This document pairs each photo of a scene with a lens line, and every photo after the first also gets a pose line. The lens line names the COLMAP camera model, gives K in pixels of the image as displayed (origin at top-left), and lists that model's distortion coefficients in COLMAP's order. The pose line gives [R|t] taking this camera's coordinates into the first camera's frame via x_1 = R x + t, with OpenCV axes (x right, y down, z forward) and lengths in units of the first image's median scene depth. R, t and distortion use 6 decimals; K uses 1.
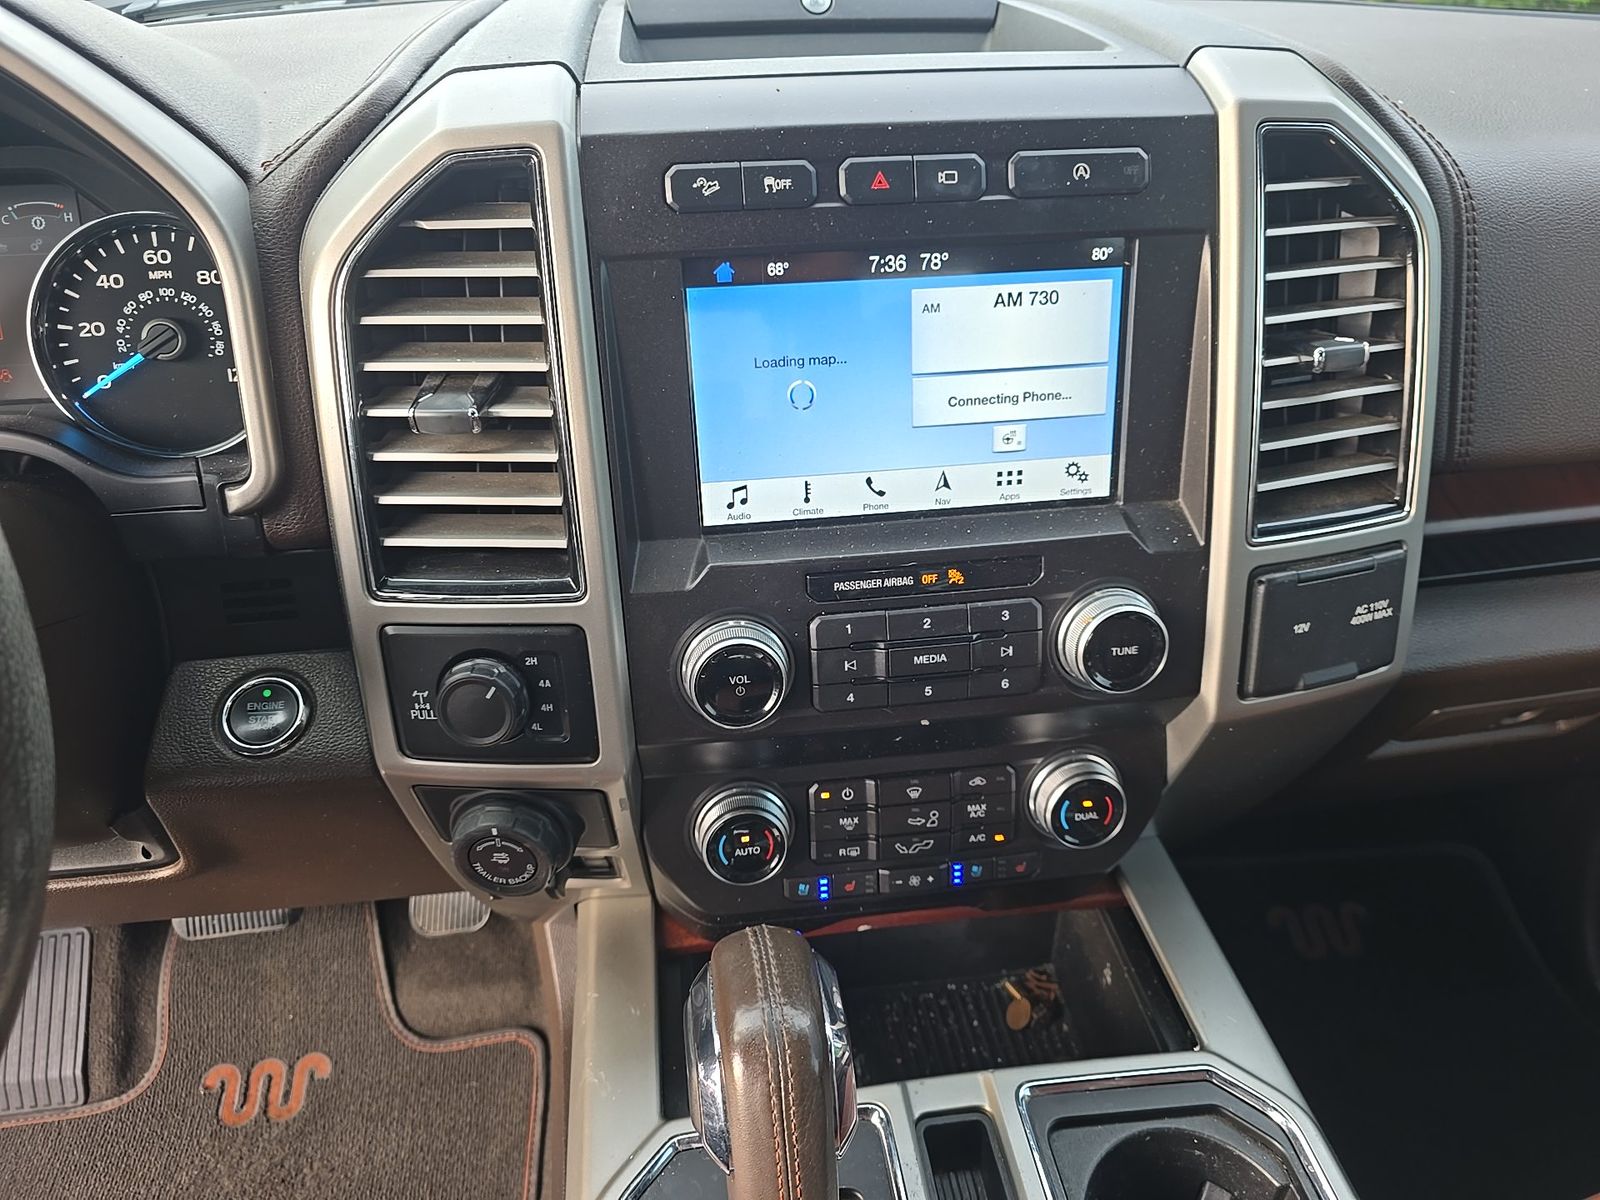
lens RADIAL K [[1052.2, 0, 795.5], [0, 1052.2, 597.7], [0, 0, 1]] dist [0.019341, -0.014273]
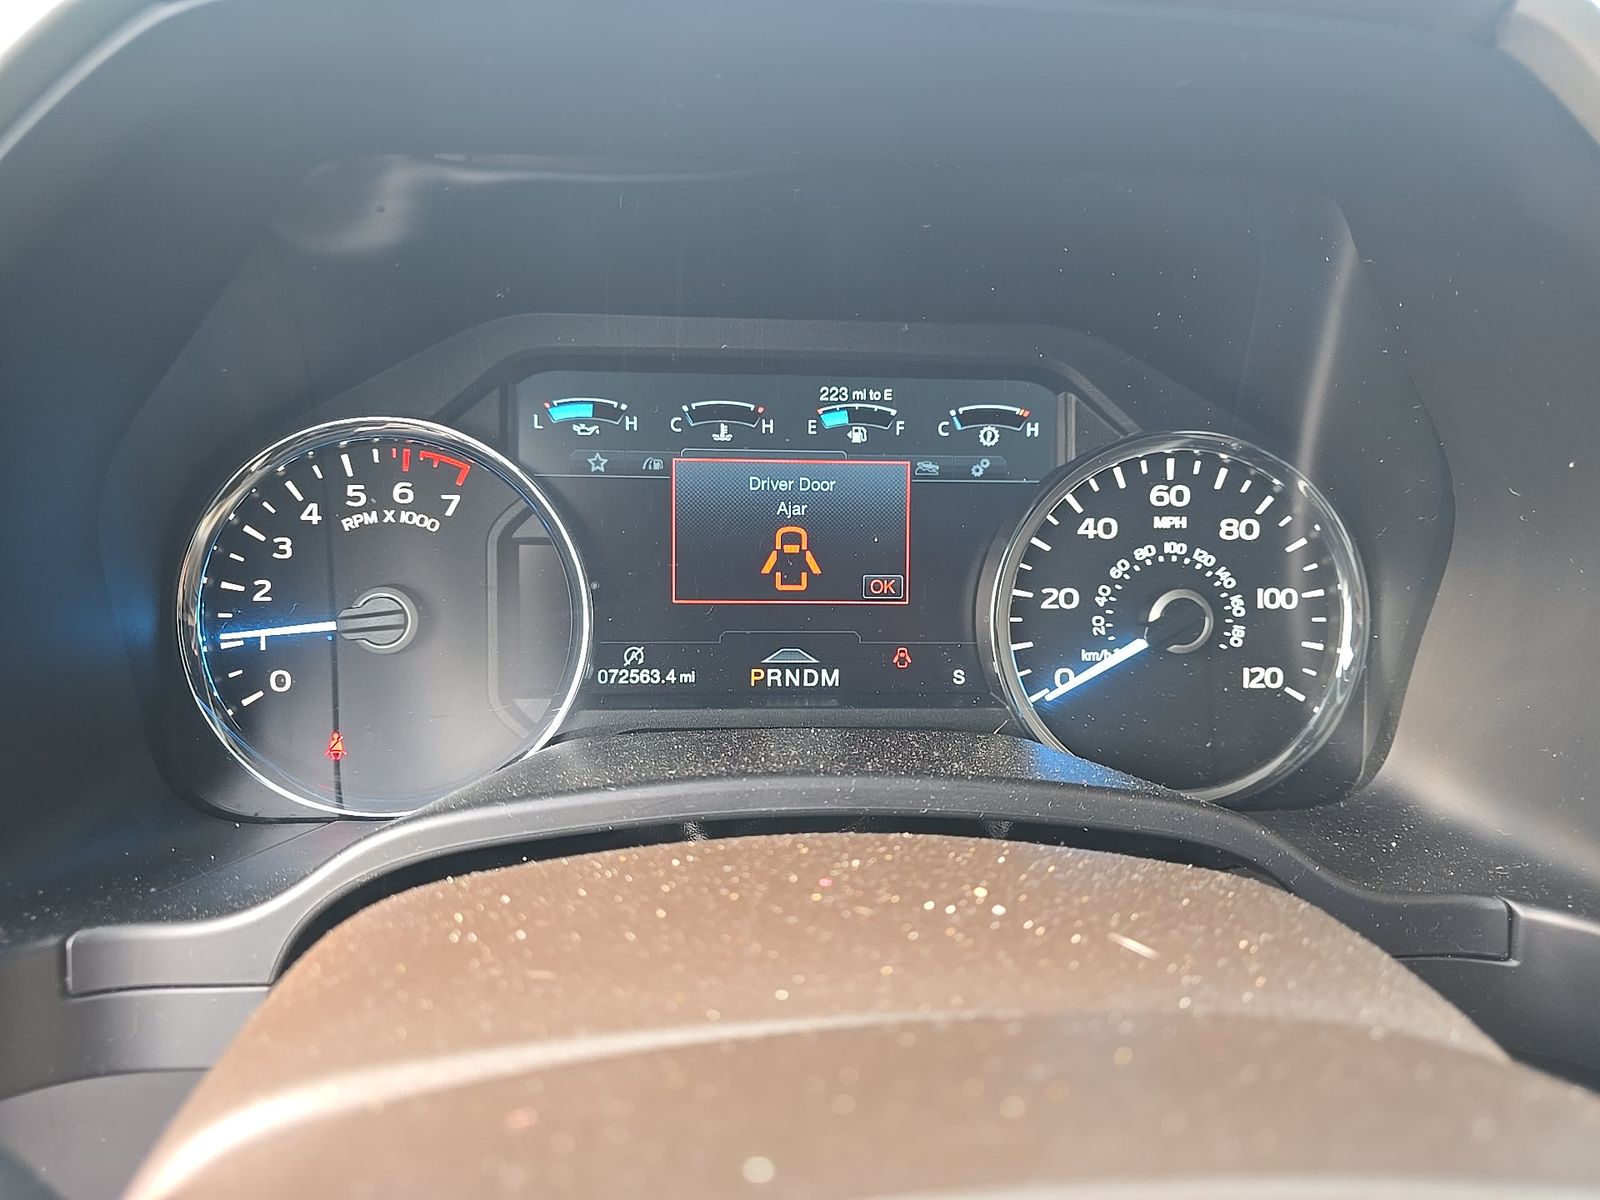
lens RADIAL K [[1052.2, 0, 798.3], [0, 1052.2, 601.7], [0, 0, 1]] dist [0.019341, -0.014273]
pose [[0.997233, 0.063263, -0.039040, -0.798307], [-0.068868, 0.983930, -0.164742, -0.134979], [0.027991, 0.166975, 0.985564, 0.364399]]
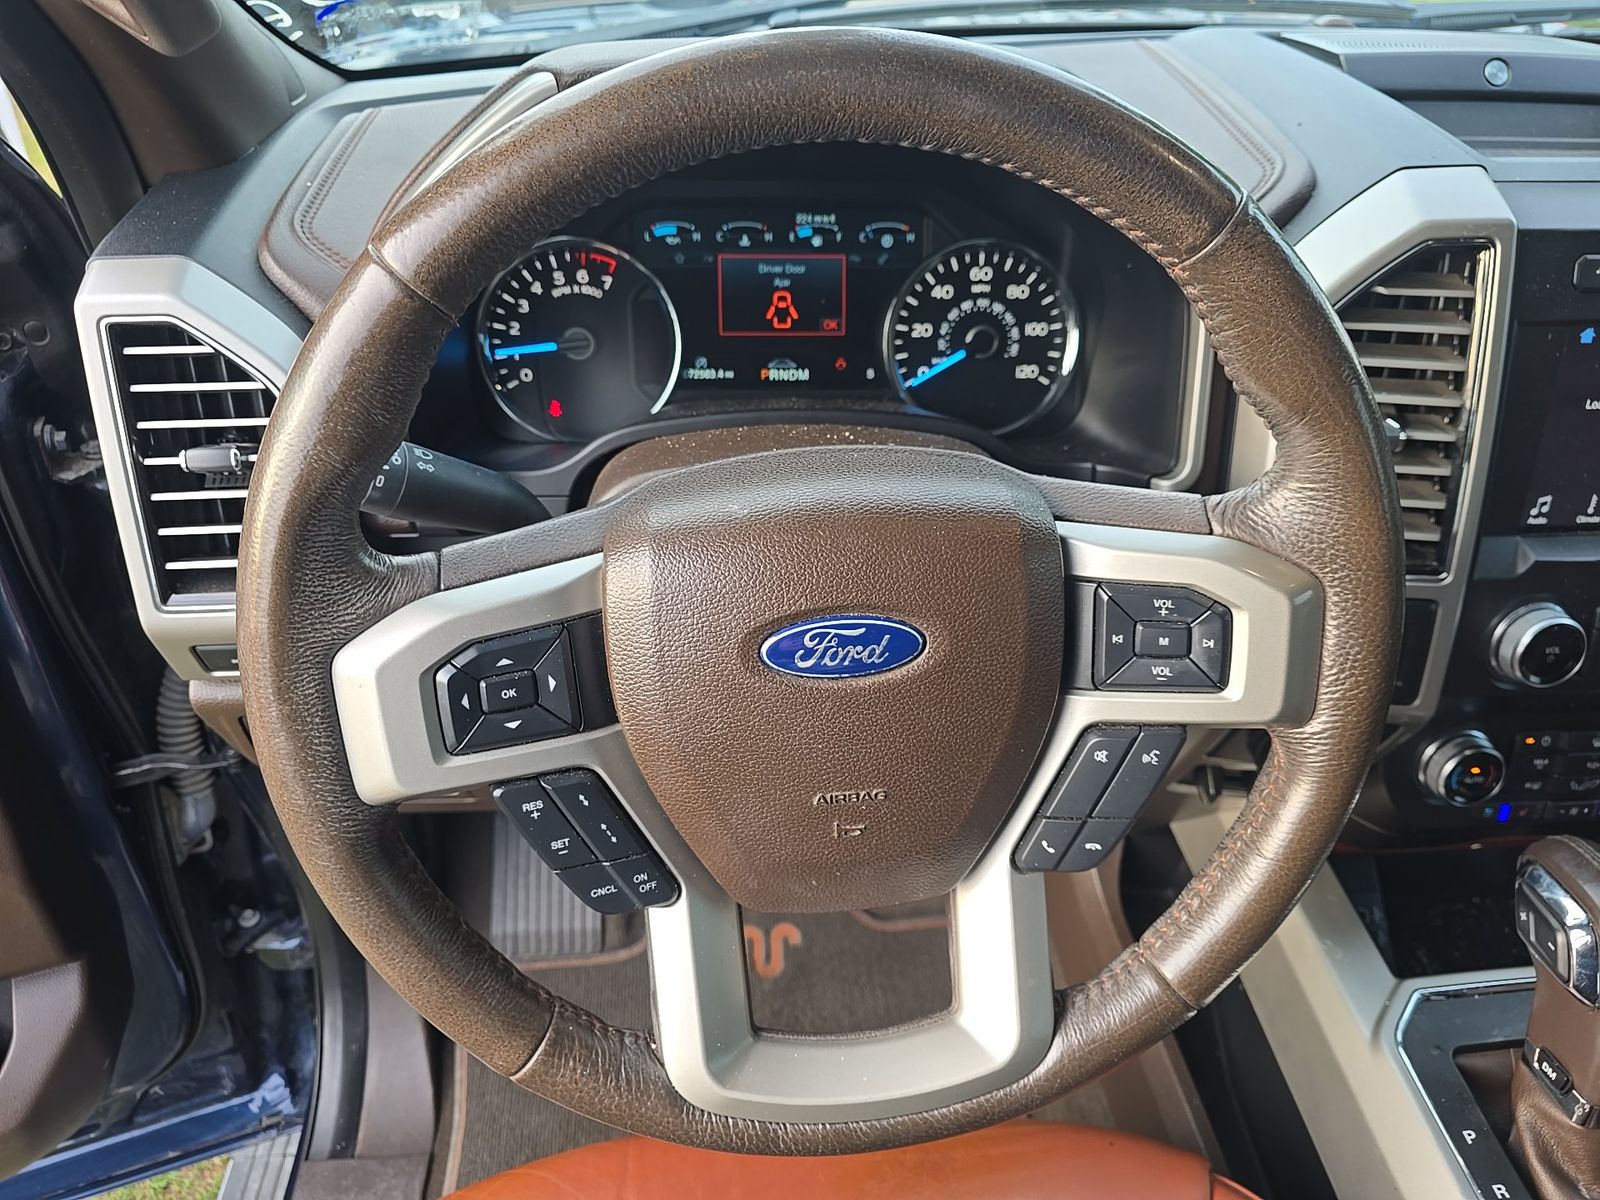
lens RADIAL K [[1052.2, 0, 801.7], [0, 1052.2, 595.4], [0, 0, 1]] dist [0.019341, -0.014273]
pose [[0.998062, 0.060642, -0.013979, -0.769153], [-0.059658, 0.996261, 0.062488, -0.012721], [0.017716, -0.061533, 0.997948, -0.254067]]
